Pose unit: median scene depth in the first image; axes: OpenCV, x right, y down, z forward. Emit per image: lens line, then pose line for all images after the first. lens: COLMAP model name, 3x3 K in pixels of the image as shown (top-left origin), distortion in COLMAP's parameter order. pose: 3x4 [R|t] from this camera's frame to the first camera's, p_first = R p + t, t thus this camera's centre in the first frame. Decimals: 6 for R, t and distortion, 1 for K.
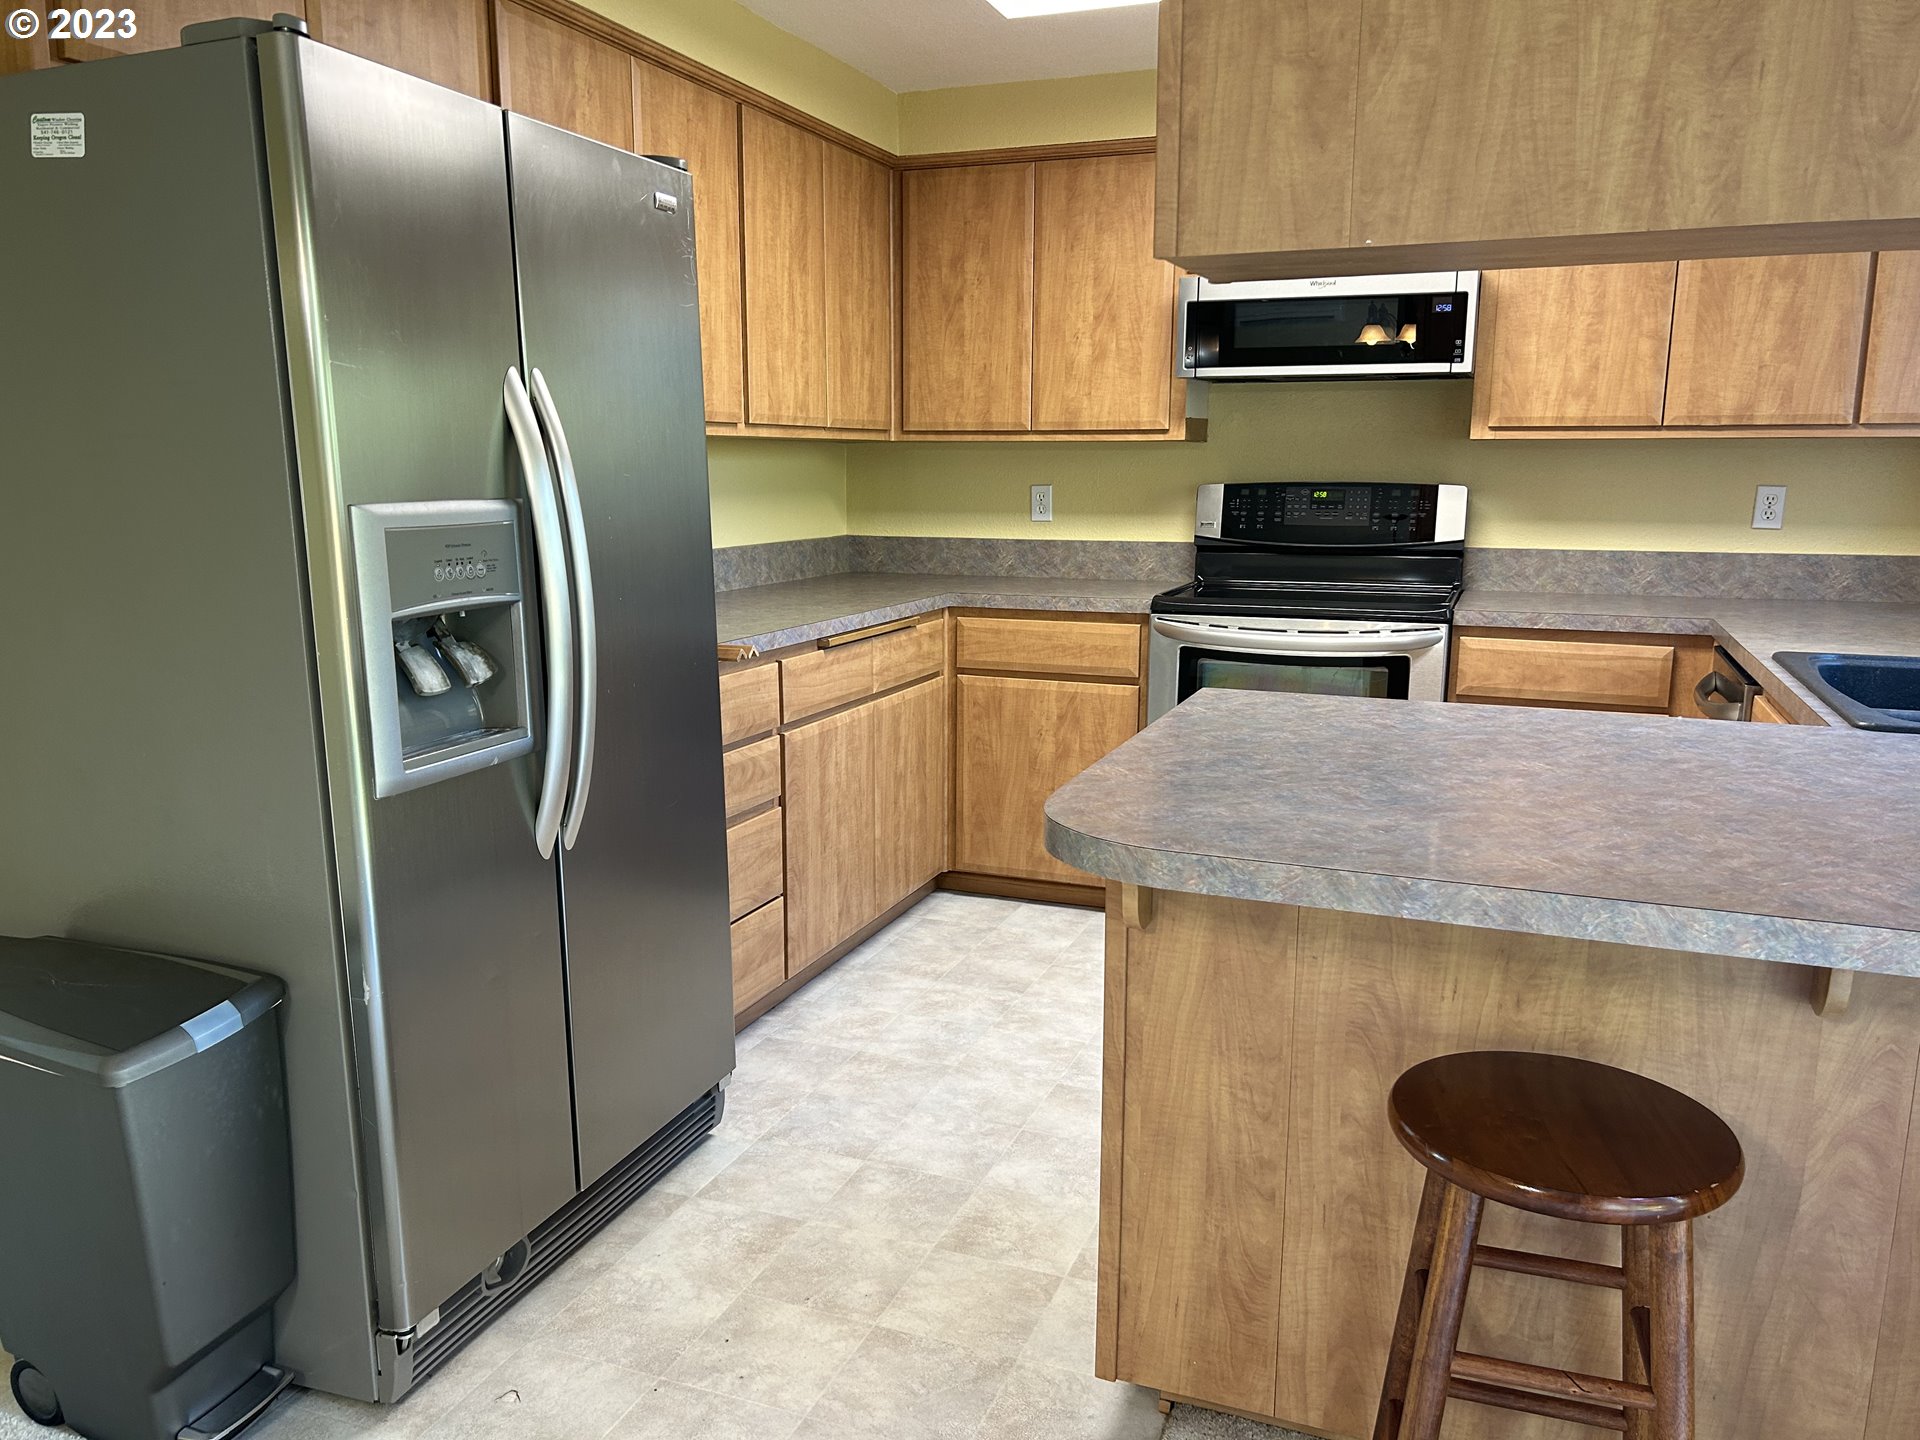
lens RADIAL K [[1469.2, 0, 958.8], [0, 1469.2, 729.0], [0, 0, 1]] dist [0.065222, -0.053078]
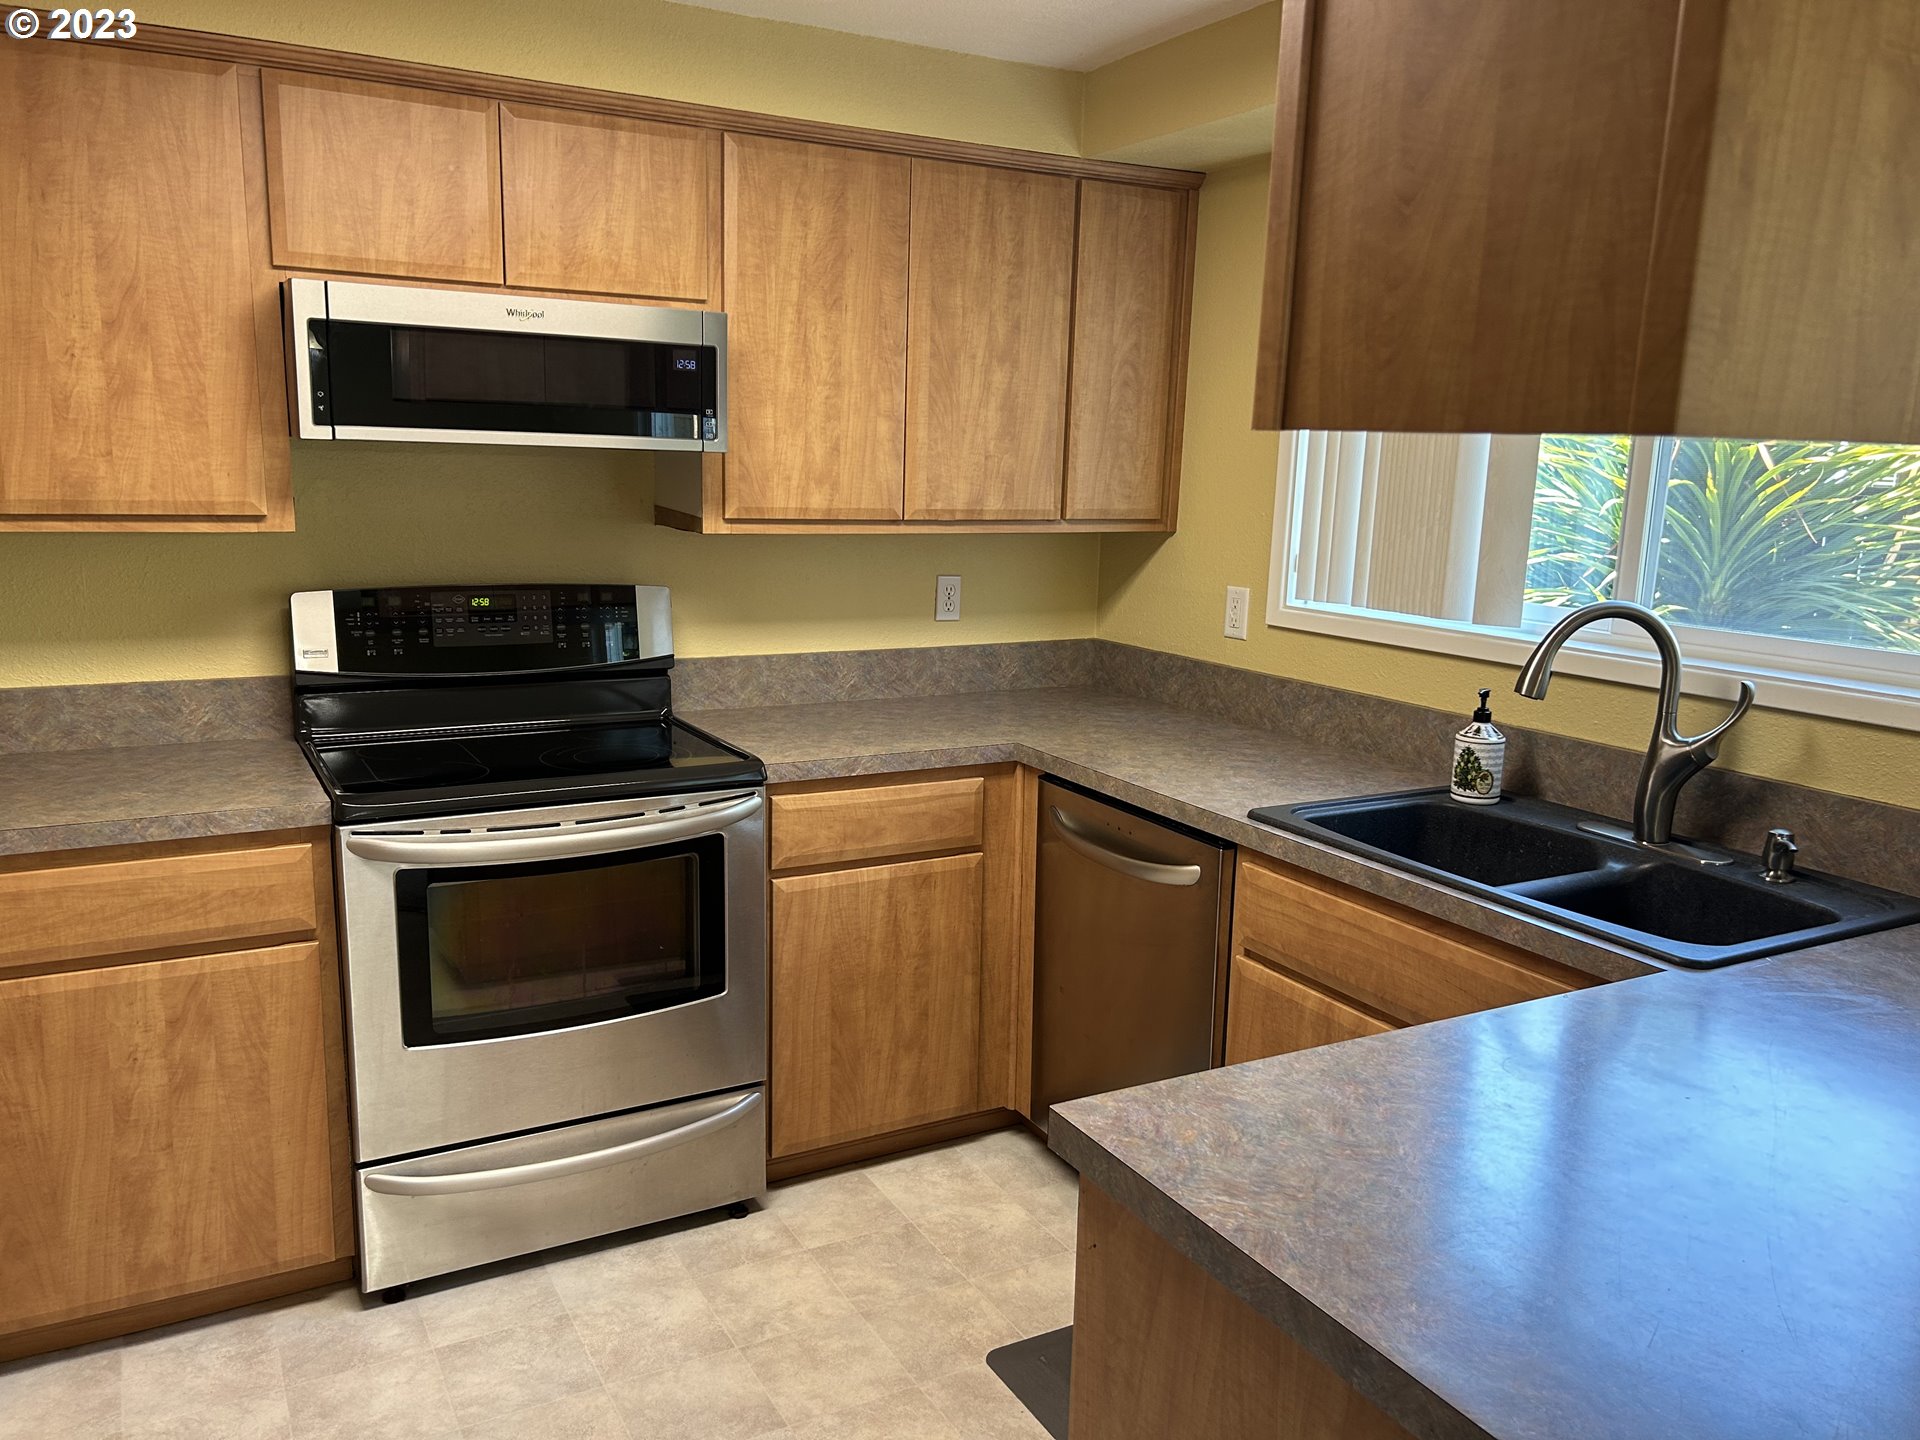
lens RADIAL K [[1469.2, 0, 949.0], [0, 1469.2, 735.2], [0, 0, 1]] dist [0.065222, -0.053078]
pose [[0.647443, -0.131208, 0.750735, -0.165282], [0.116842, 0.990512, 0.072348, -0.132059], [-0.753104, 0.040876, 0.656630, 0.402828]]
